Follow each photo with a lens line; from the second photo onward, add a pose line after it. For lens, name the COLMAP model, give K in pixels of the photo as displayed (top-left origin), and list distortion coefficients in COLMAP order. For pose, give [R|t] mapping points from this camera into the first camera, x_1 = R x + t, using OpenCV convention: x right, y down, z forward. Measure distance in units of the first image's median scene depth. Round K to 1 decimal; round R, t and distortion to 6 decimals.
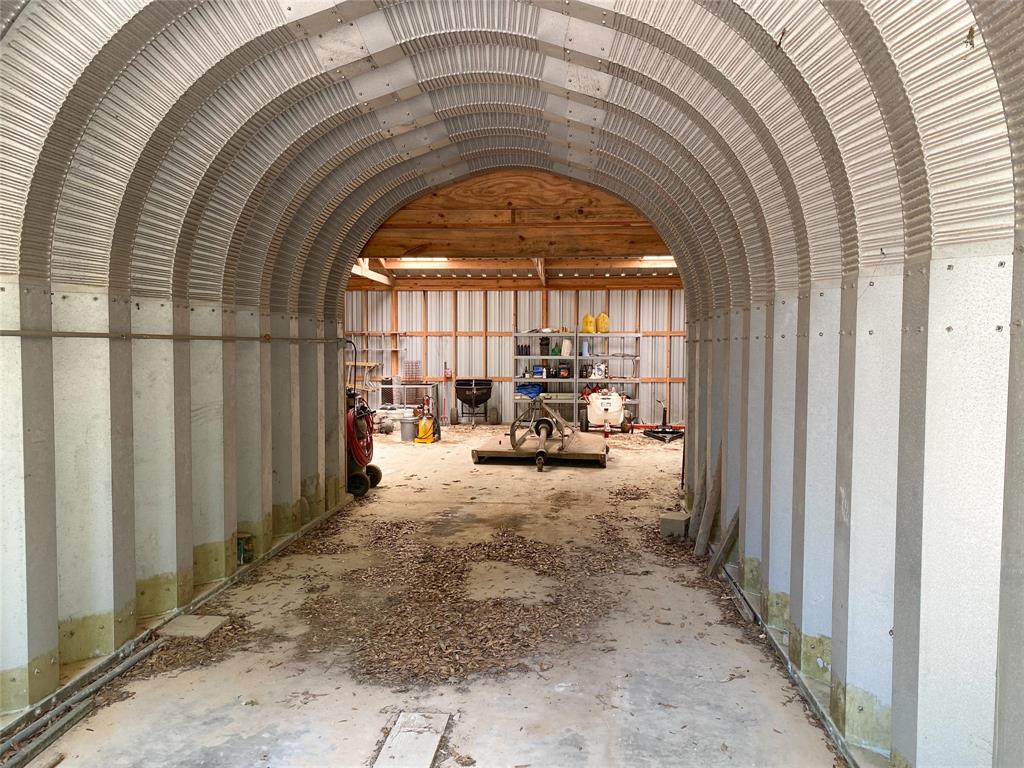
lens RADIAL K [[775.7, 0, 512.0], [0, 775.7, 384.0], [0, 0, 1]] dist [0.118581, -0.208252]
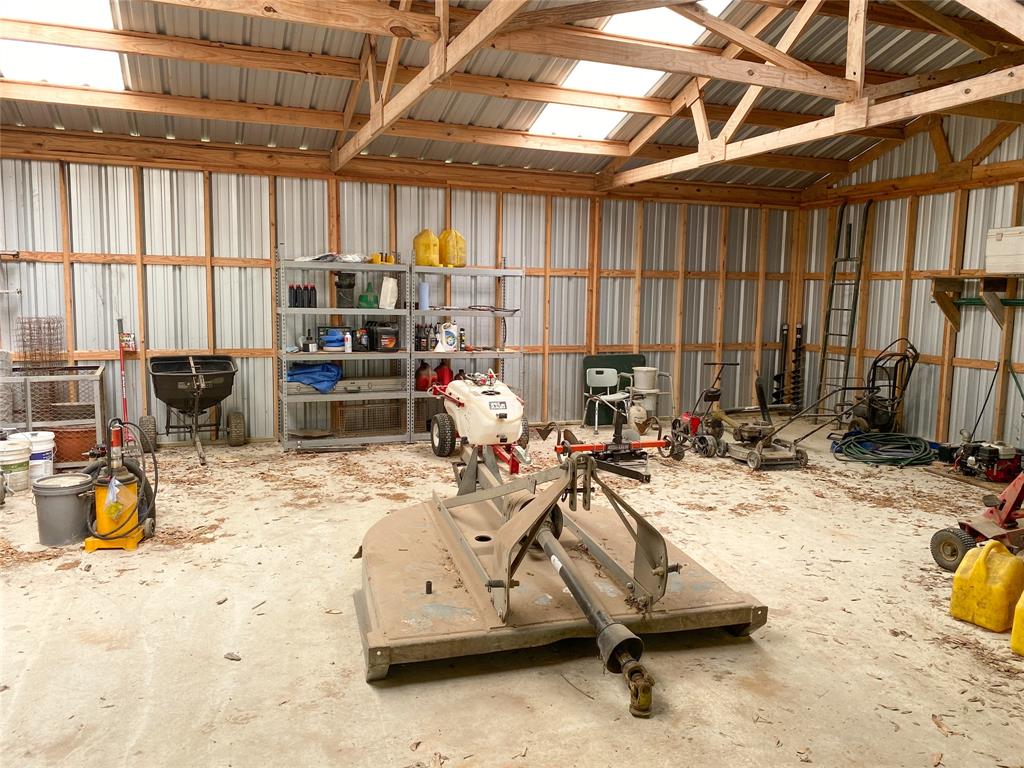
lens RADIAL K [[775.7, 0, 512.0], [0, 775.7, 384.0], [0, 0, 1]] dist [0.118581, -0.208252]
pose [[0.899329, -0.037401, 0.435670, -0.084279], [0.007308, 0.997482, 0.070545, -0.021570], [-0.437212, -0.060259, 0.897338, 0.477157]]
